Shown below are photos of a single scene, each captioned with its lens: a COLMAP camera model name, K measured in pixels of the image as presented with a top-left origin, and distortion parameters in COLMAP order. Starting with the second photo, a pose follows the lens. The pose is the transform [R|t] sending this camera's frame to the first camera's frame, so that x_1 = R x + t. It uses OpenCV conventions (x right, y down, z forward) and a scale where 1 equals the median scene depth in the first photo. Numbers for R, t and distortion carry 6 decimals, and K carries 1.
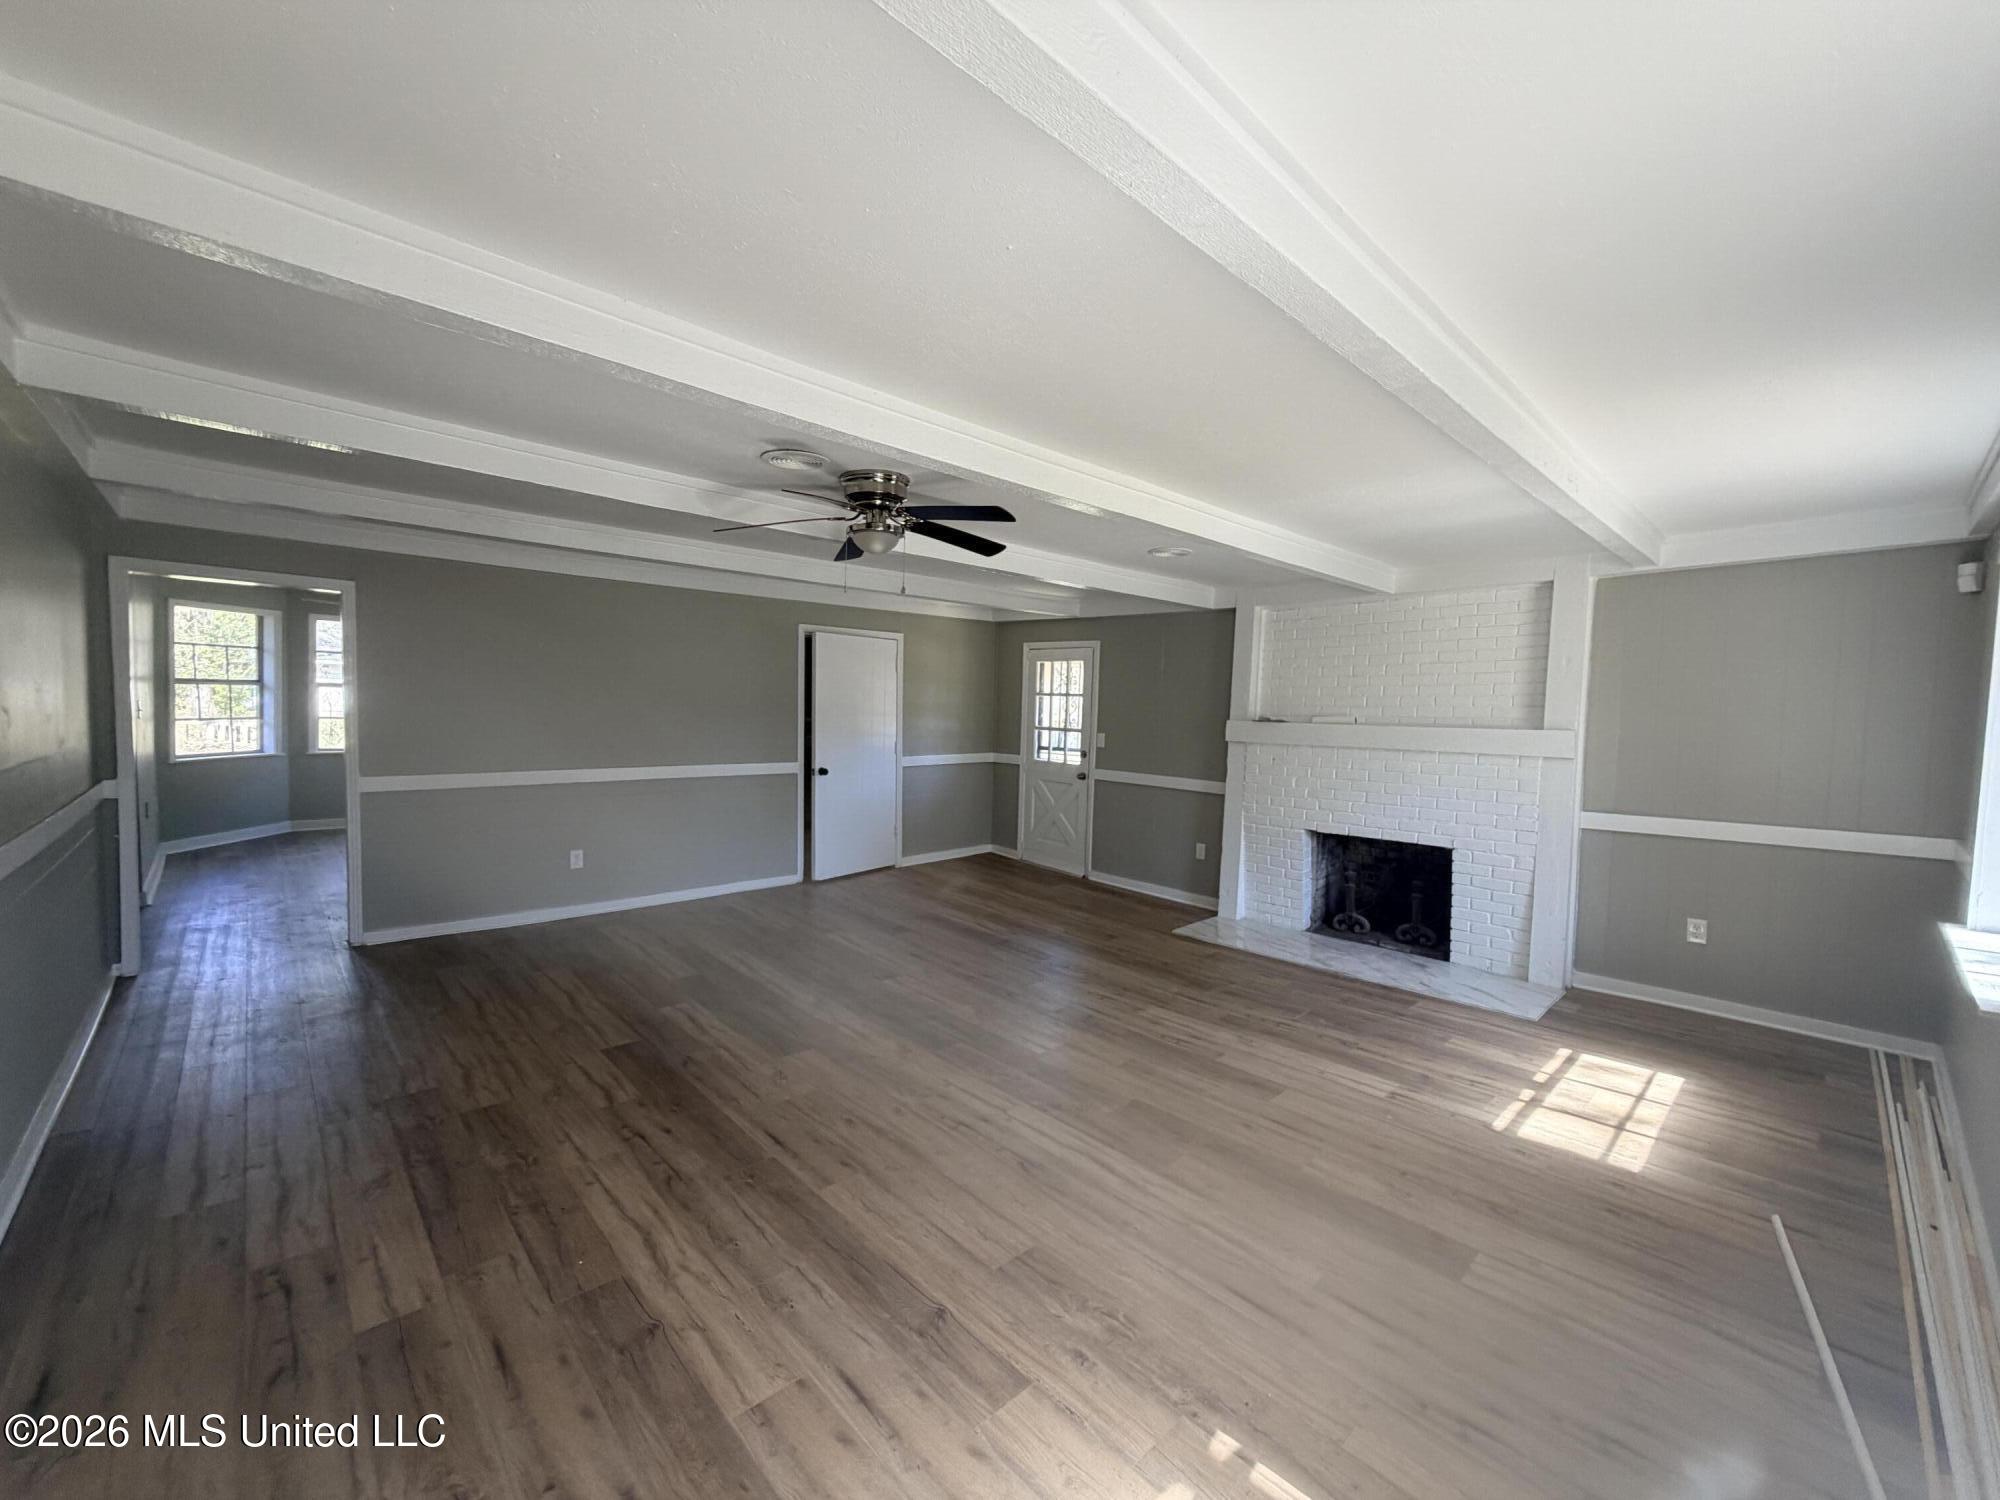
lens RADIAL K [[802.1, 0, 1001.5], [0, 802.1, 748.3], [0, 0, 1]] dist [-0.001298, -0.000028]
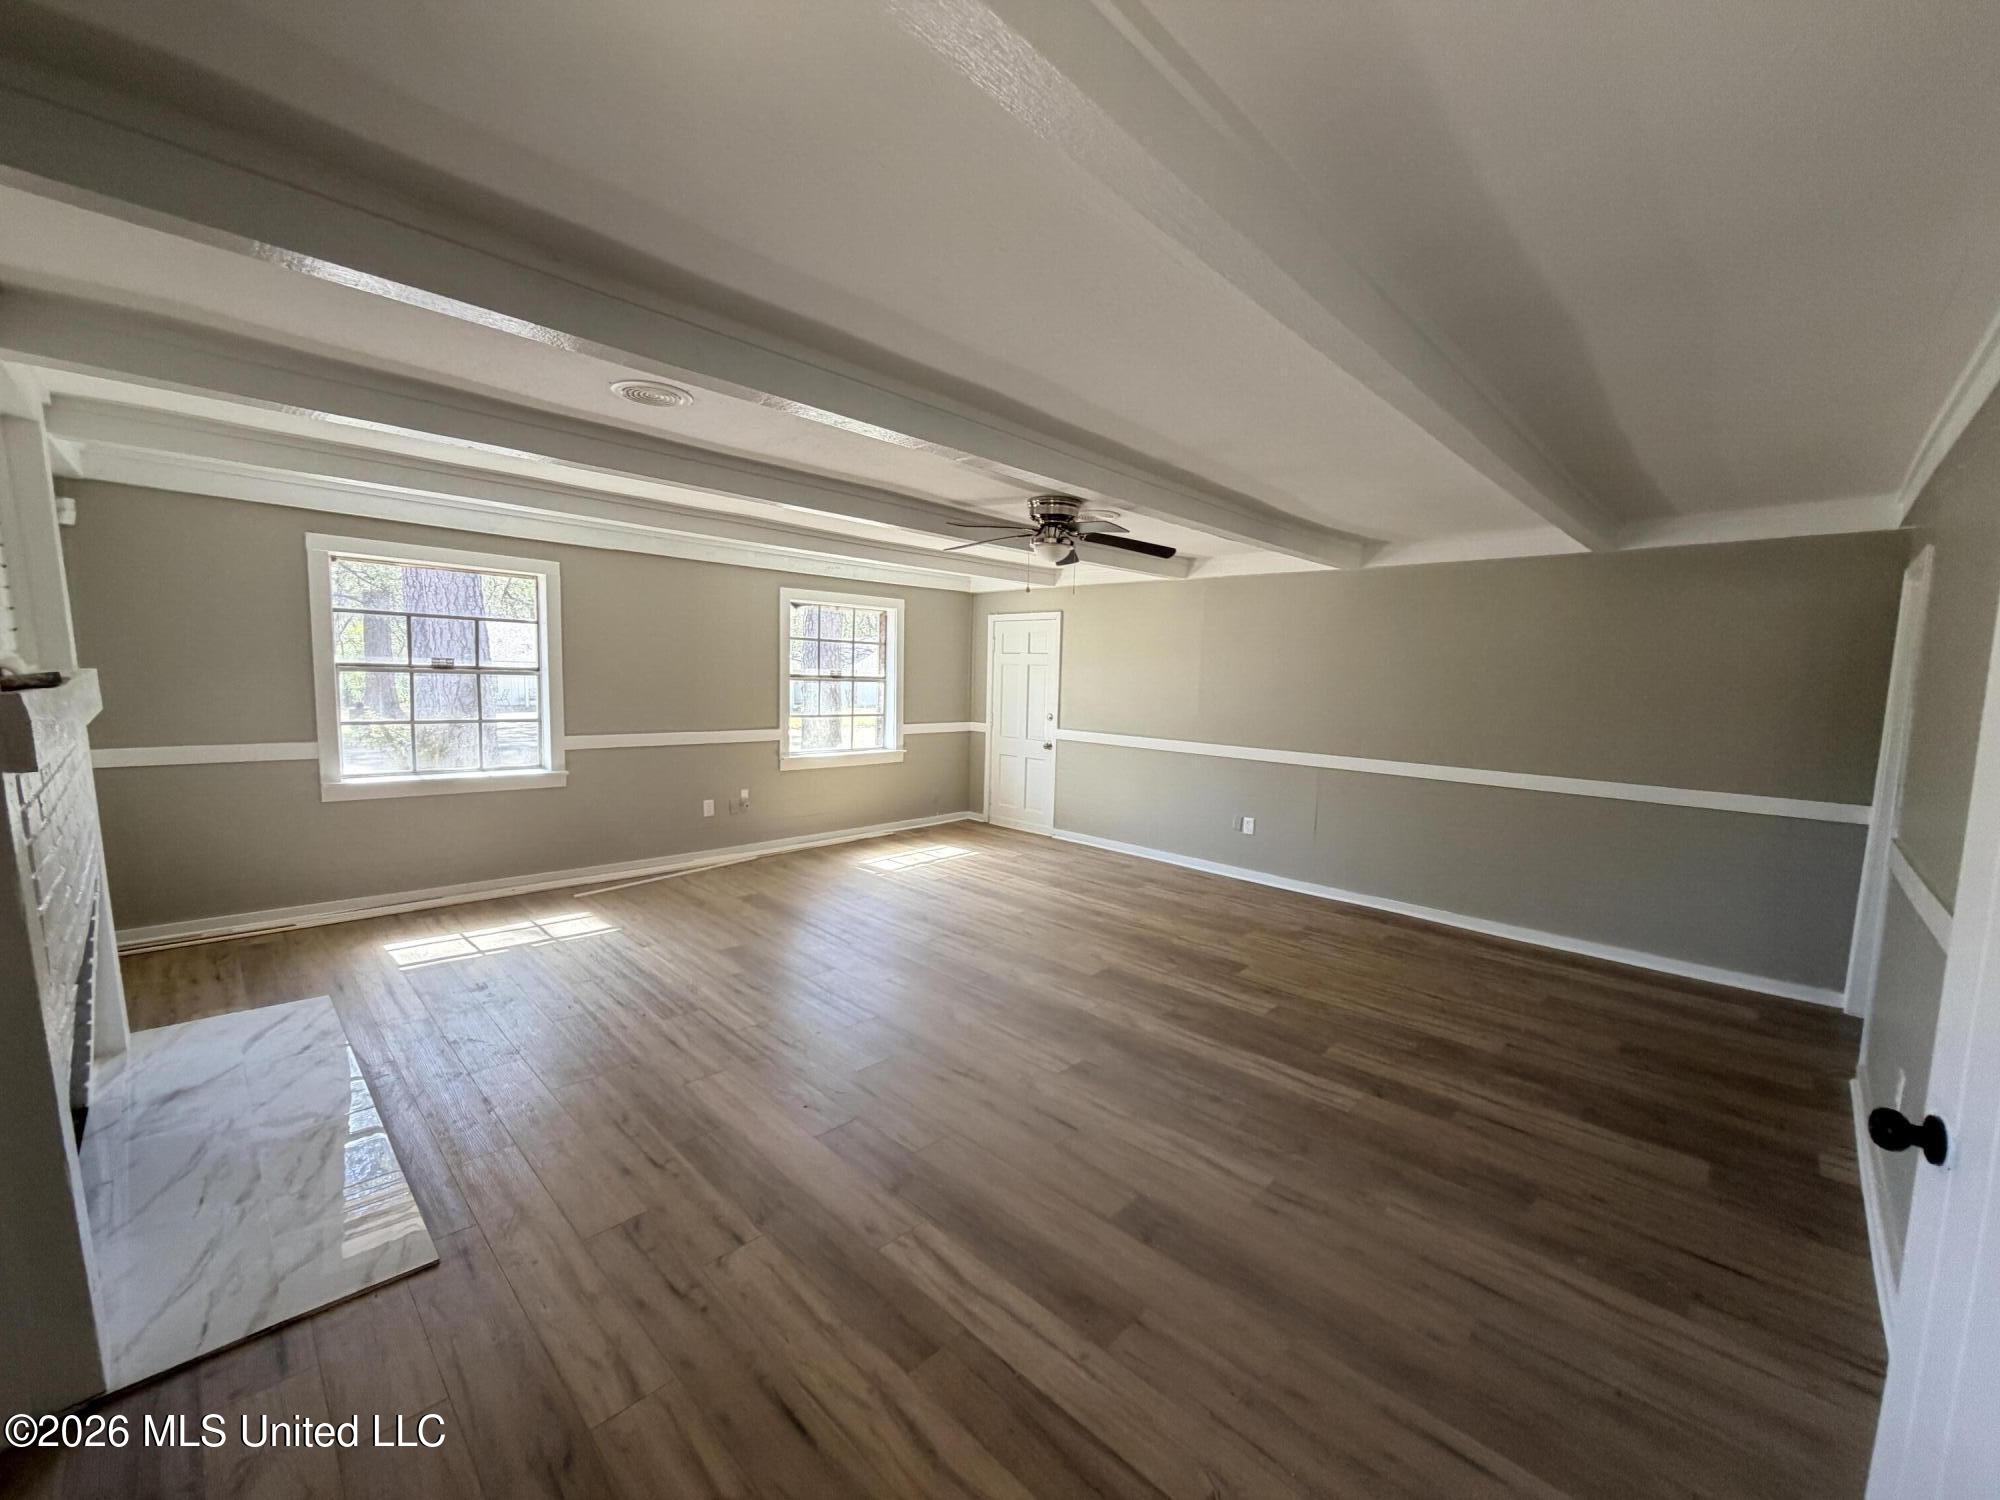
lens RADIAL K [[802.1, 0, 1008.4], [0, 802.1, 754.7], [0, 0, 1]] dist [-0.001298, -0.000028]
pose [[-0.997052, -0.051269, -0.057090, -0.033767], [-0.059418, 0.986642, 0.151683, -0.140139], [0.048551, 0.154628, -0.986779, 2.463898]]
